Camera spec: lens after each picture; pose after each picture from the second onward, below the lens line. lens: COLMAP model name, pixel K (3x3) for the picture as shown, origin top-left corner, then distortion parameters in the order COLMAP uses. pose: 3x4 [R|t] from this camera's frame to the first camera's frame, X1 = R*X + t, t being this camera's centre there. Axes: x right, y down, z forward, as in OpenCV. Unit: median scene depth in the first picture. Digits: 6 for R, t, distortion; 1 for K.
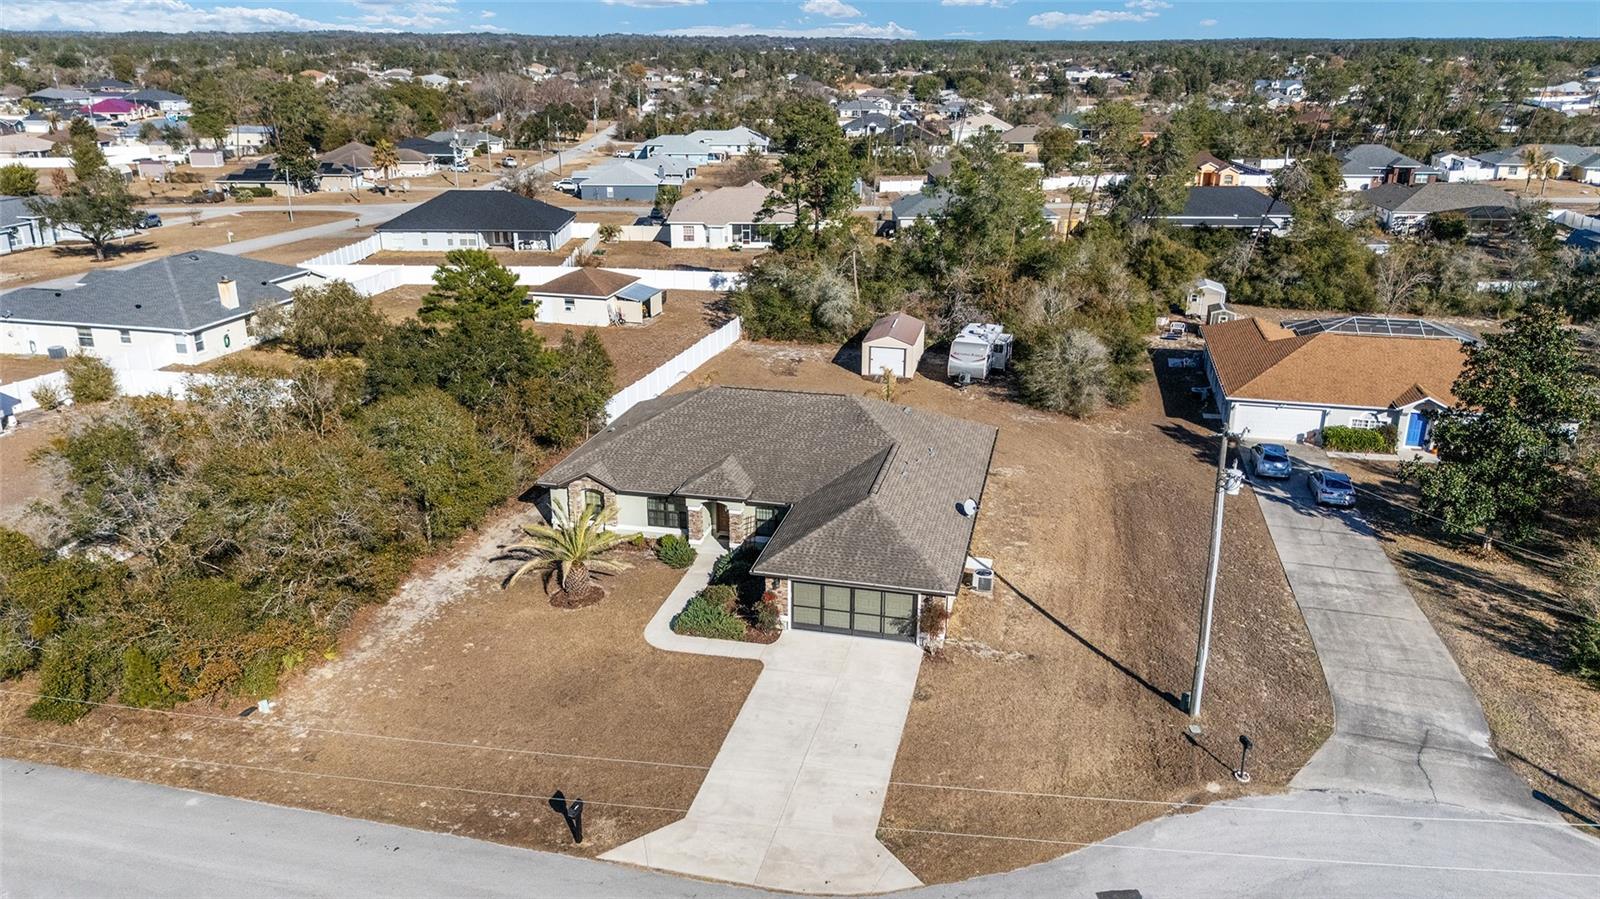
lens RADIAL K [[1172.5, 0, 803.3], [0, 1172.5, 452.5], [0, 0, 1]] dist [0.060434, -0.058115]
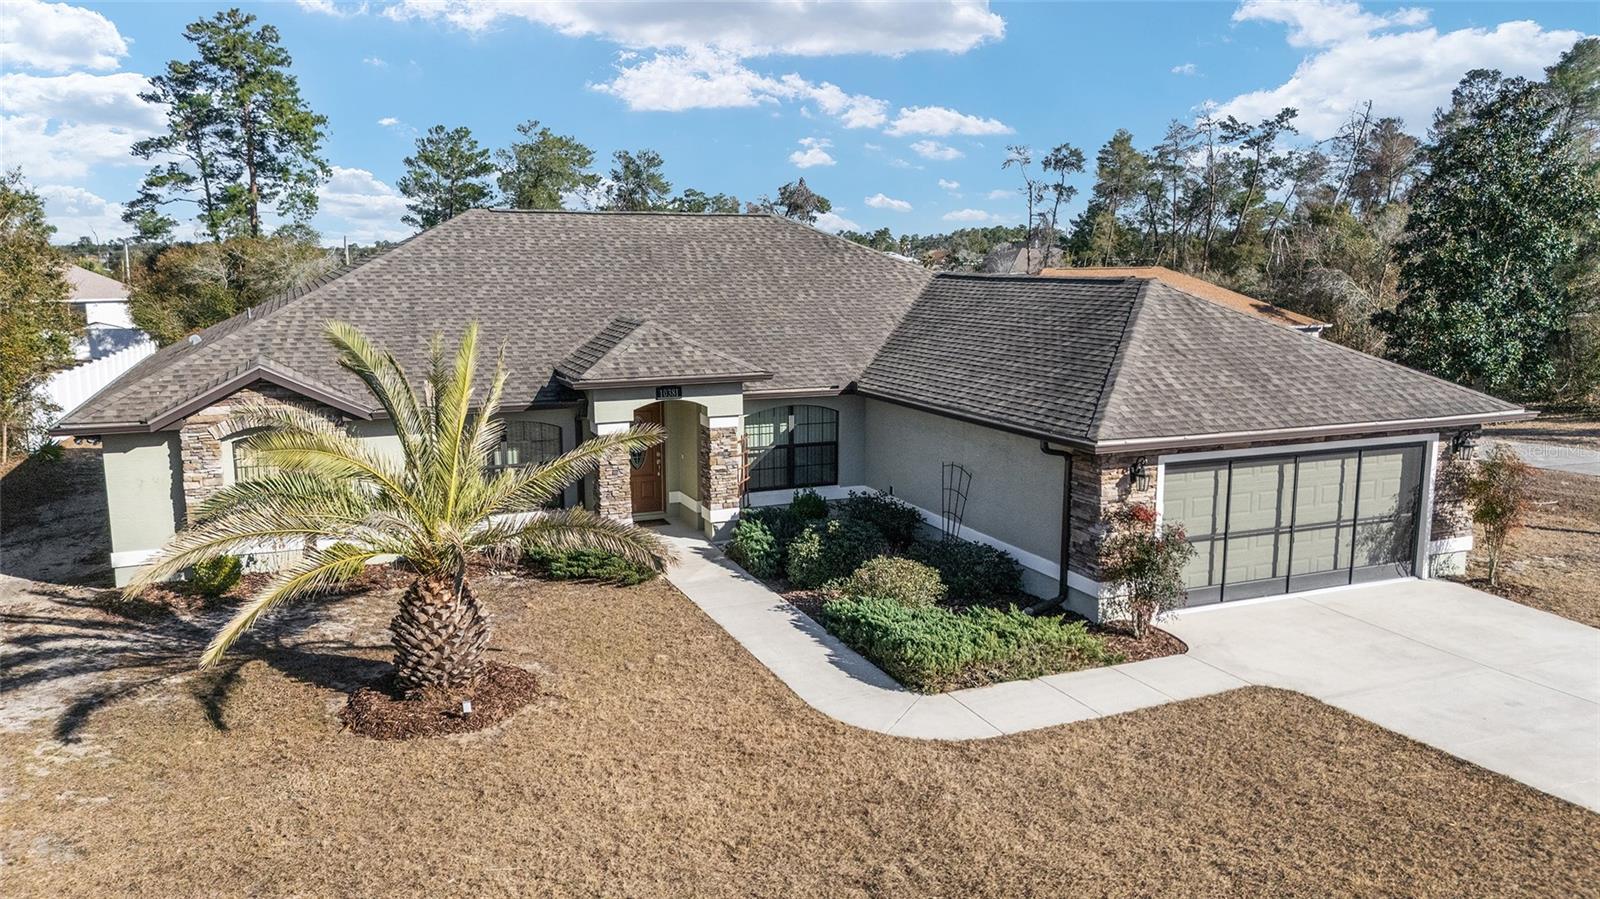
lens RADIAL K [[1189.1, 0, 824.3], [0, 1189.1, 471.3], [0, 0, 1]] dist [0.051721, -0.057374]
pose [[0.802638, -0.114020, 0.585467, -0.257022], [0.197671, 0.976938, -0.080736, 0.102401], [-0.562759, 0.180532, 0.806666, 0.656963]]
